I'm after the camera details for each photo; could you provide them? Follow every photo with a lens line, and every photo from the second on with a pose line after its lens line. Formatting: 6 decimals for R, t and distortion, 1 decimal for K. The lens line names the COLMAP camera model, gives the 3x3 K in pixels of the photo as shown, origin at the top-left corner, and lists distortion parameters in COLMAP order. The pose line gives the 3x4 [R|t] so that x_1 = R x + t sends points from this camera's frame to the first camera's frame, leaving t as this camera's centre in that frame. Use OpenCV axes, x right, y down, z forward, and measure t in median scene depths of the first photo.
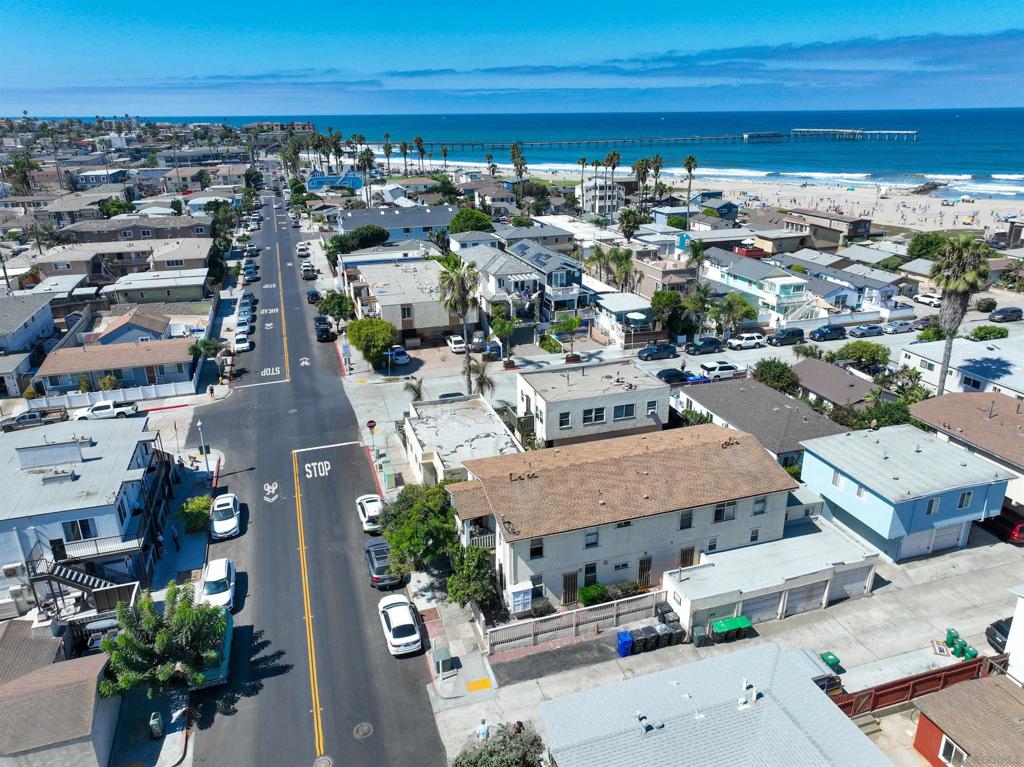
lens RADIAL K [[720.1, 0, 518.2], [0, 720.1, 380.5], [0, 0, 1]] dist [-0.001929, 0.016466]
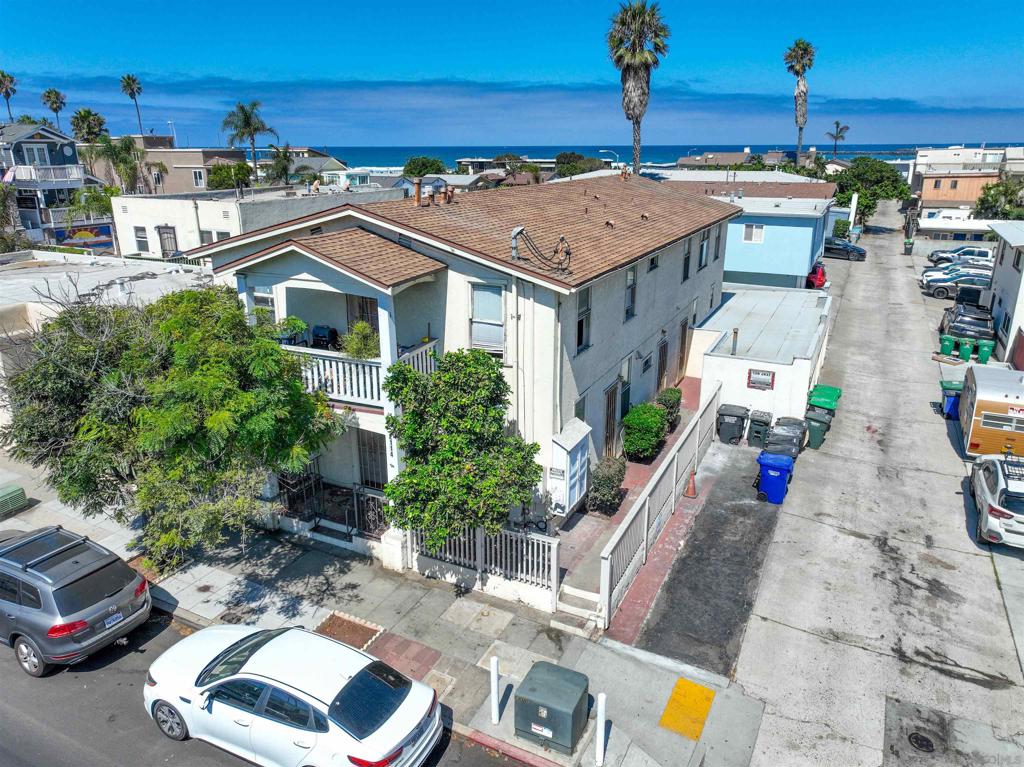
lens RADIAL K [[720.1, 0, 518.2], [0, 720.1, 380.5], [0, 0, 1]] dist [-0.001929, 0.016466]
pose [[0.693078, -0.217345, 0.687317, -0.139970], [0.248729, 0.967012, 0.054978, 0.121779], [-0.676592, 0.132852, 0.724274, 0.390822]]
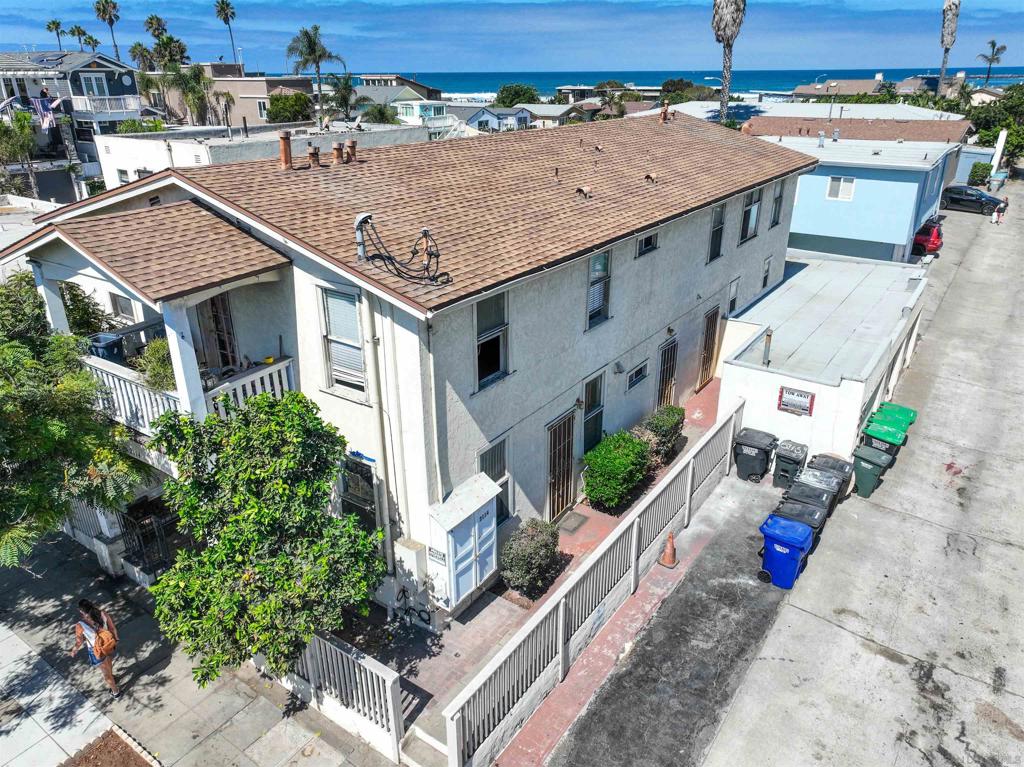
lens RADIAL K [[720.1, 0, 518.2], [0, 720.1, 380.5], [0, 0, 1]] dist [-0.001929, 0.016466]
pose [[0.795187, -0.235122, 0.558923, -0.062916], [0.210178, 0.971494, 0.109655, 0.114283], [-0.568773, 0.030276, 0.821937, 0.402732]]
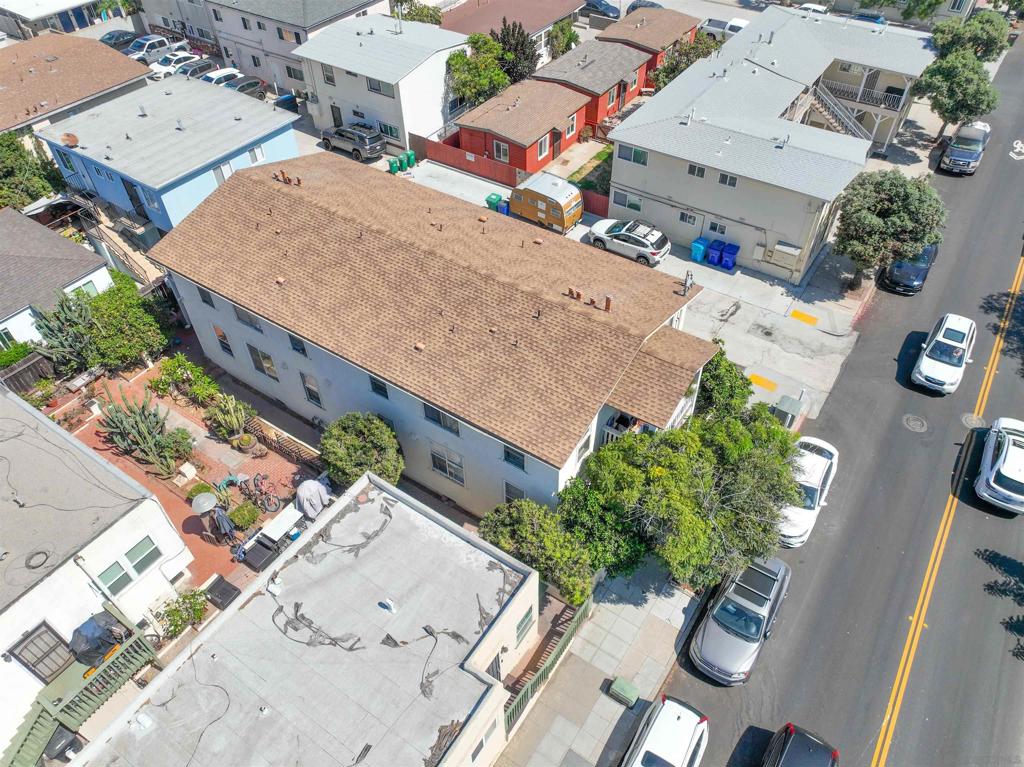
lens RADIAL K [[720.1, 0, 518.2], [0, 720.1, 380.5], [0, 0, 1]] dist [-0.001929, 0.016466]
pose [[-0.618077, -0.541821, 0.569571, -0.170638], [0.289010, 0.517179, 0.805605, -0.161574], [-0.731064, 0.662537, -0.163065, 0.652053]]
